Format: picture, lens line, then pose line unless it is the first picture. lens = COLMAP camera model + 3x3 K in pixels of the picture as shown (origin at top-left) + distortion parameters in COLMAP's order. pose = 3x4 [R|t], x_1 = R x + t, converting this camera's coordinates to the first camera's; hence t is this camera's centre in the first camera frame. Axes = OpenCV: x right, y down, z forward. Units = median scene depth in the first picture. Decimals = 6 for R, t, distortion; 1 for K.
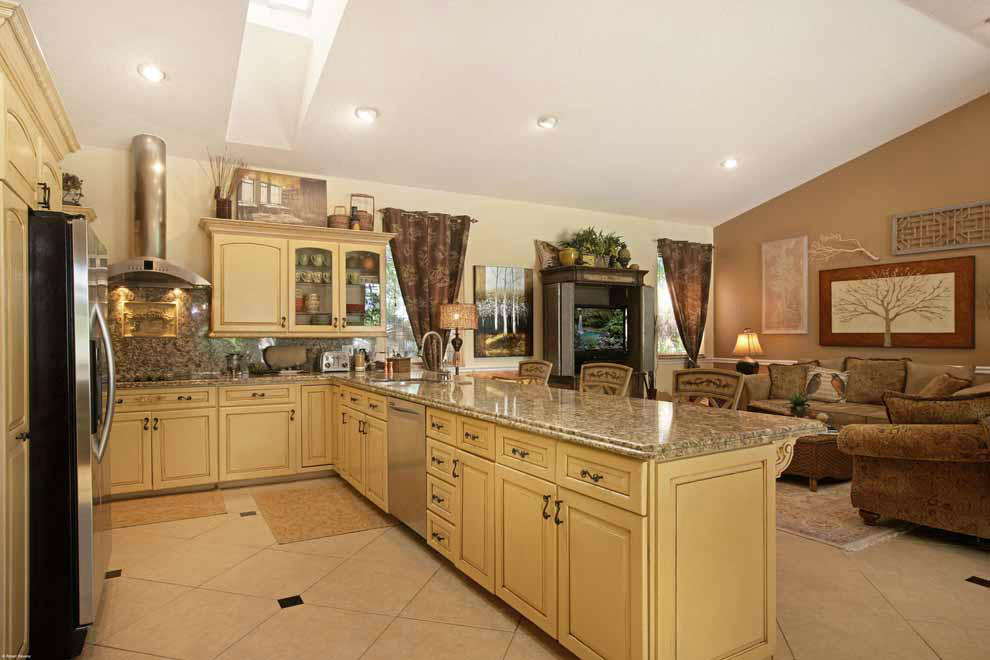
lens RADIAL K [[589.5, 0, 473.3], [0, 589.5, 330.3], [0, 0, 1]] dist [-0.001782, 0.103755]
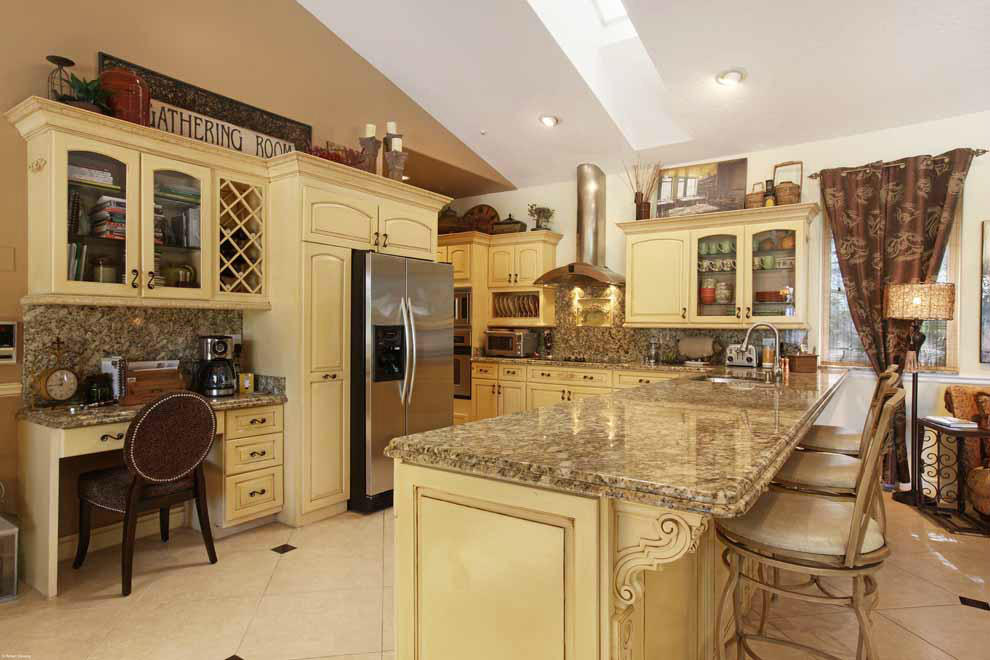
lens RADIAL K [[589.5, 0, 473.3], [0, 589.5, 330.3], [0, 0, 1]] dist [-0.001782, 0.103755]
pose [[0.456630, 0.012850, -0.889564, 0.398750], [-0.001594, 0.999906, 0.013625, 0.002267], [0.889655, -0.004804, 0.456608, 0.209279]]
